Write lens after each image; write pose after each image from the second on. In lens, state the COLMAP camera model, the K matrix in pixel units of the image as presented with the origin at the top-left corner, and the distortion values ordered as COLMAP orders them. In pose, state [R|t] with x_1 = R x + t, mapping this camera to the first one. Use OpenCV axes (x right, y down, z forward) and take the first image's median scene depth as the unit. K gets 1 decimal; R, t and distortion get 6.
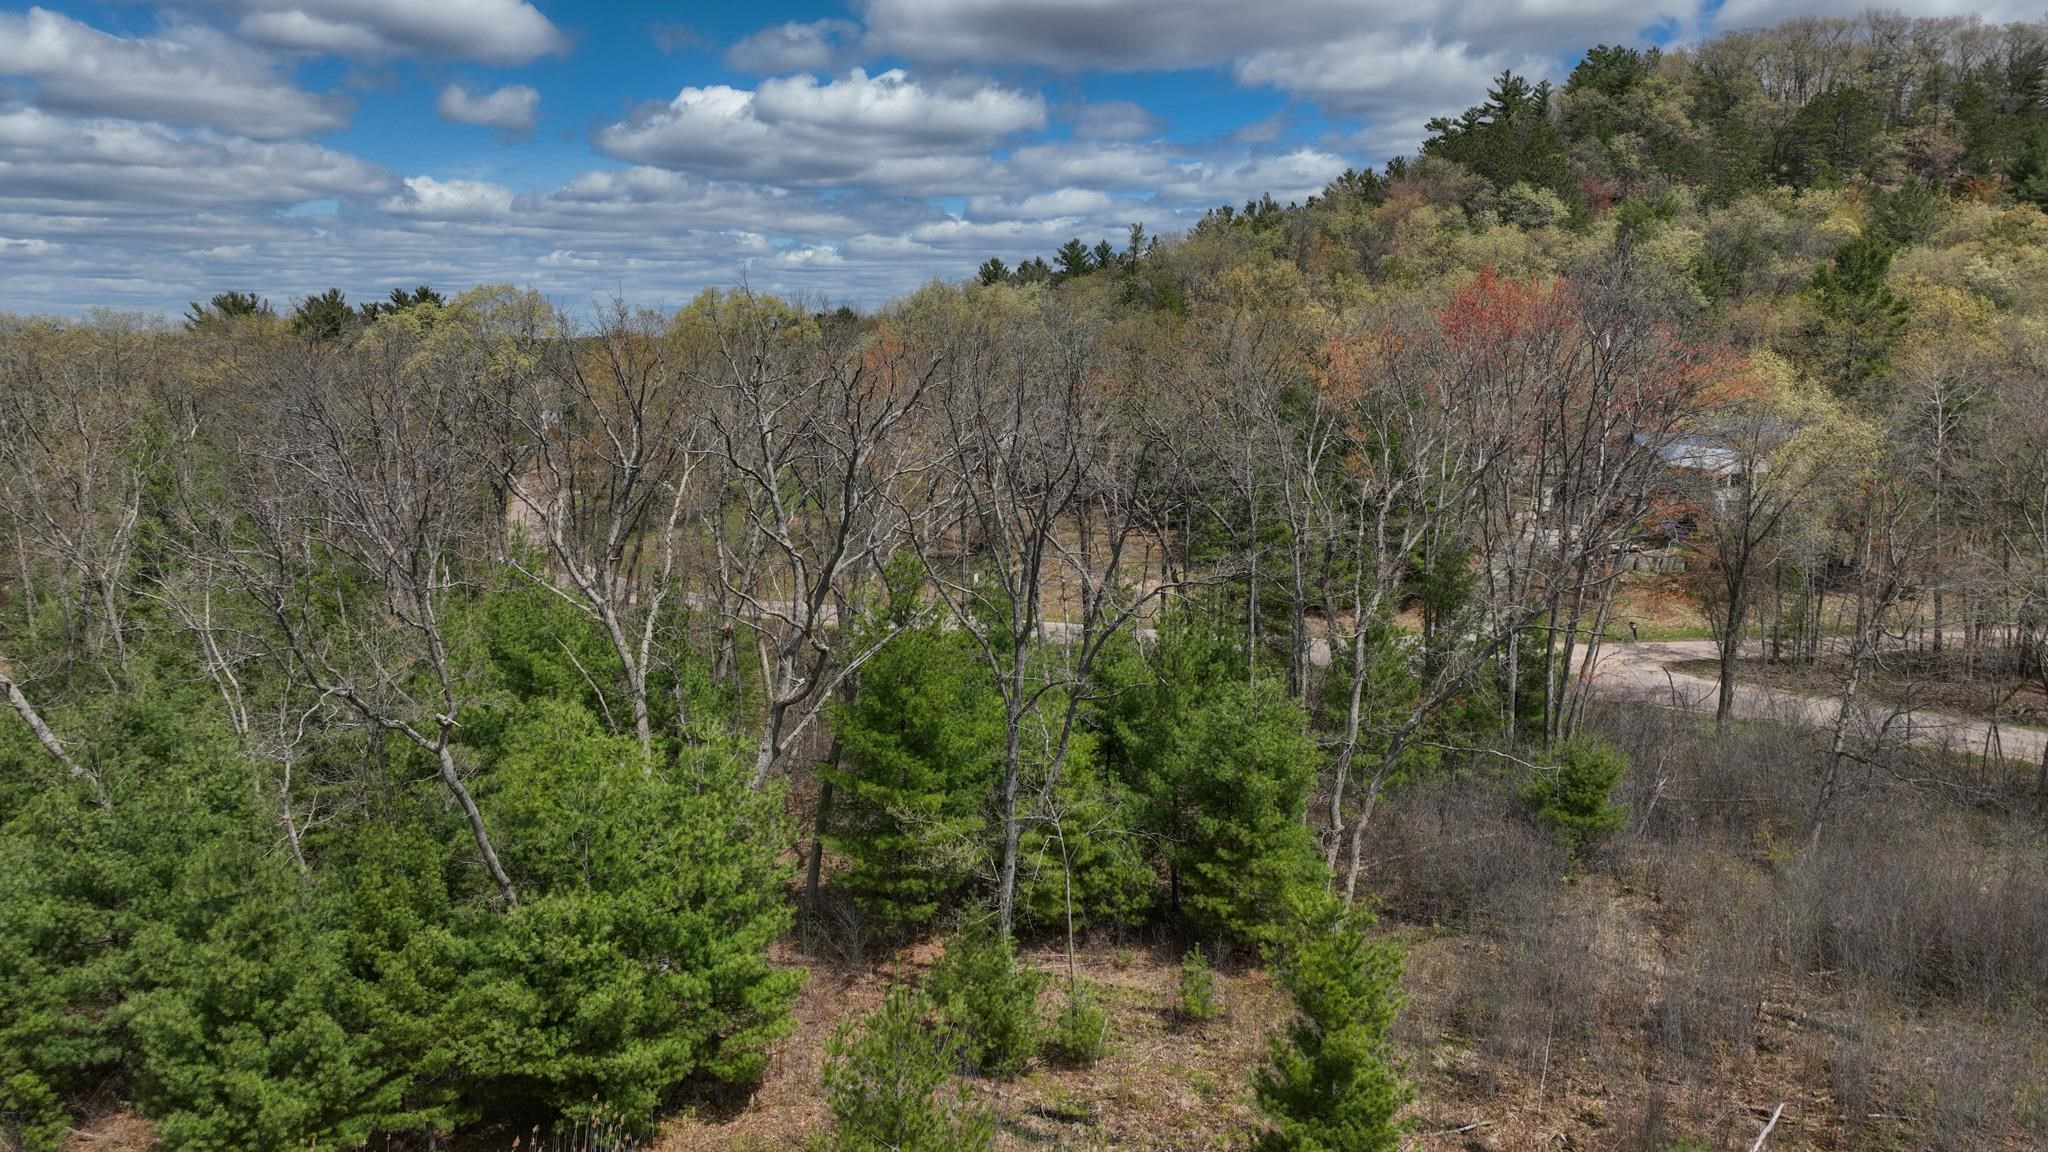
lens RADIAL K [[1439.3, 0, 1023.6], [0, 1439.3, 575.5], [0, 0, 1]] dist [0.001454, 0.016266]
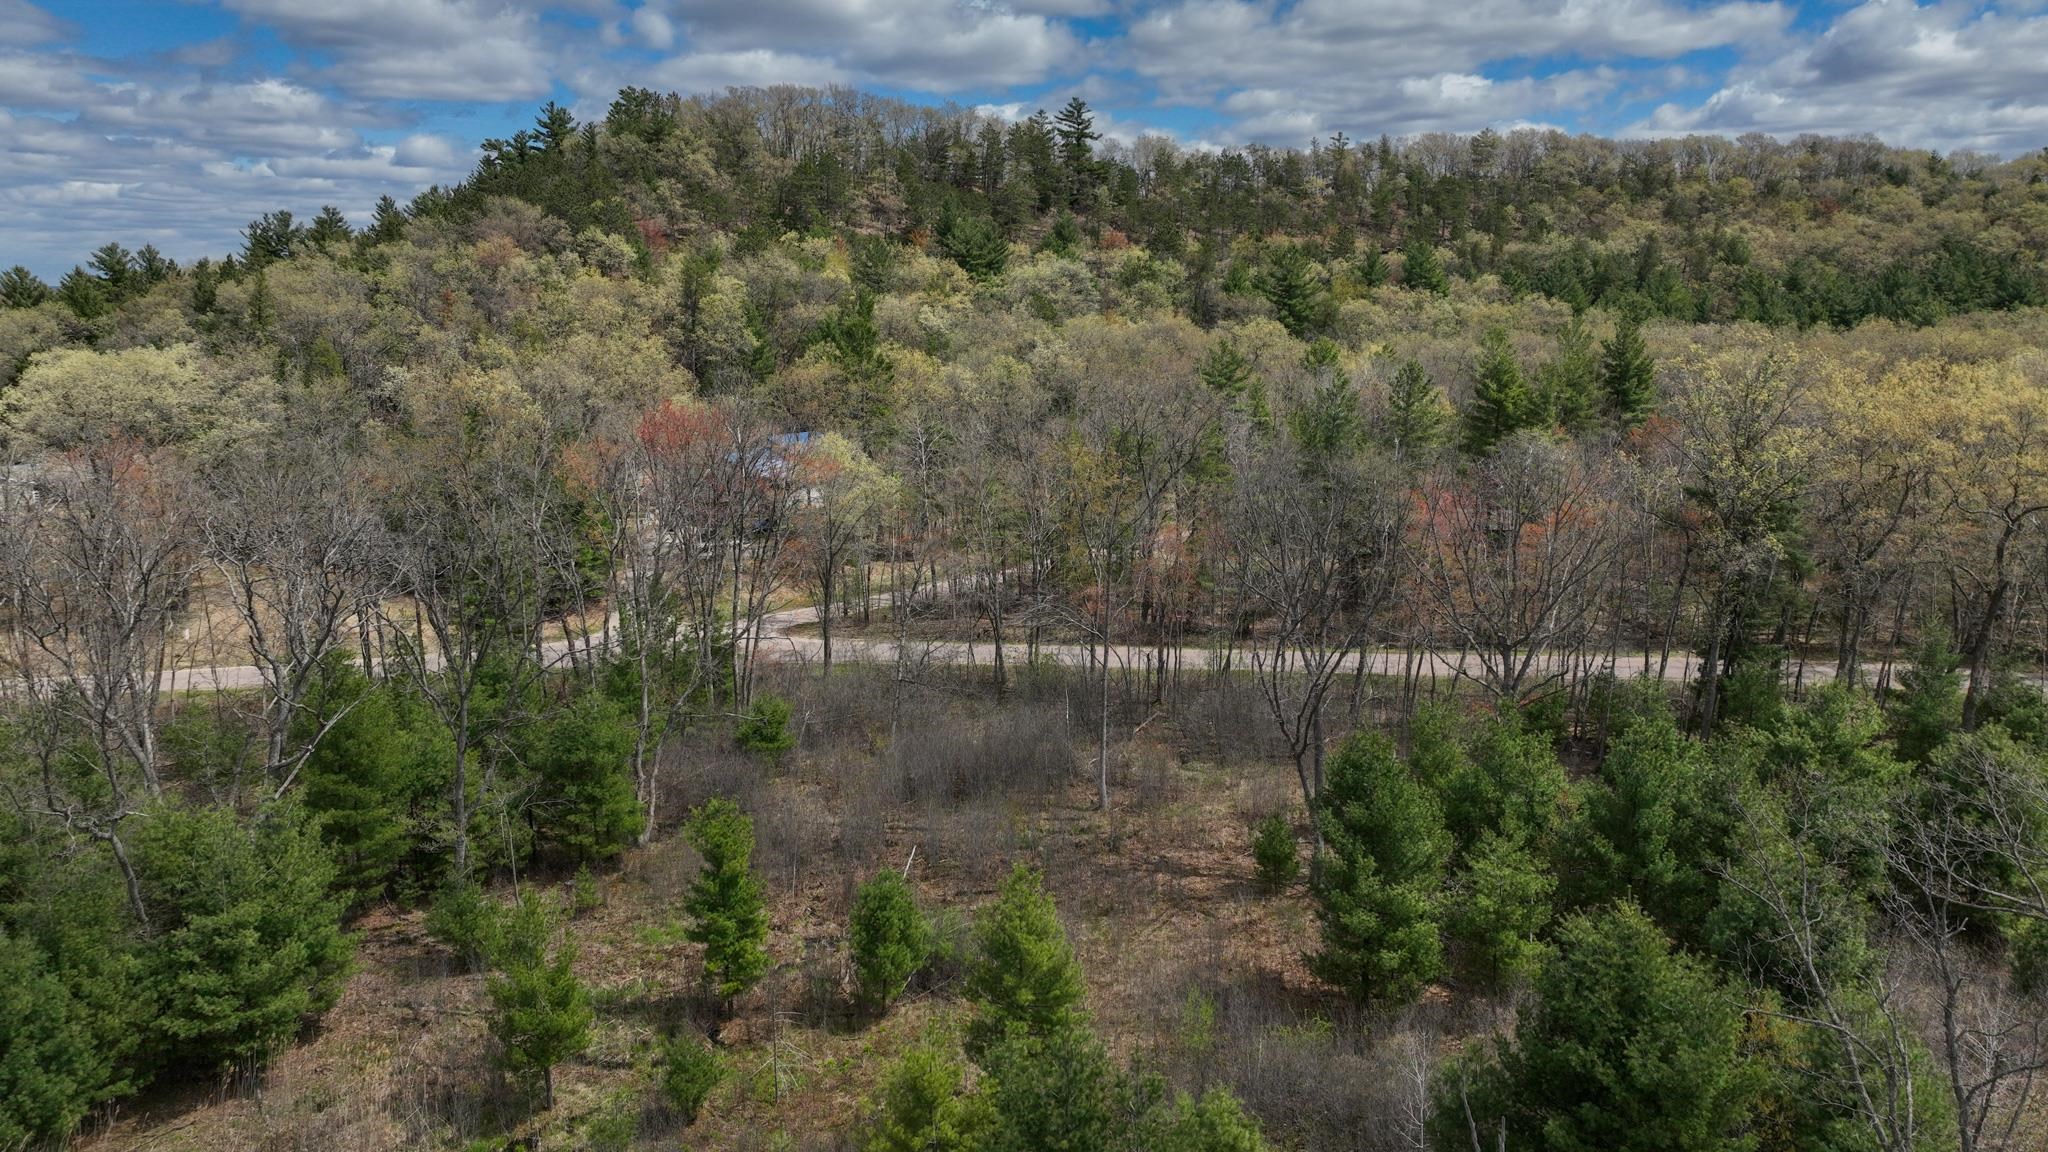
lens RADIAL K [[1439.3, 0, 1036.6], [0, 1439.3, 574.9], [0, 0, 1]] dist [0.001454, 0.016266]
pose [[0.792167, -0.113485, 0.599660, -0.114655], [0.094728, 0.993515, 0.062883, -0.033167], [-0.602907, 0.006990, 0.797781, -0.167139]]
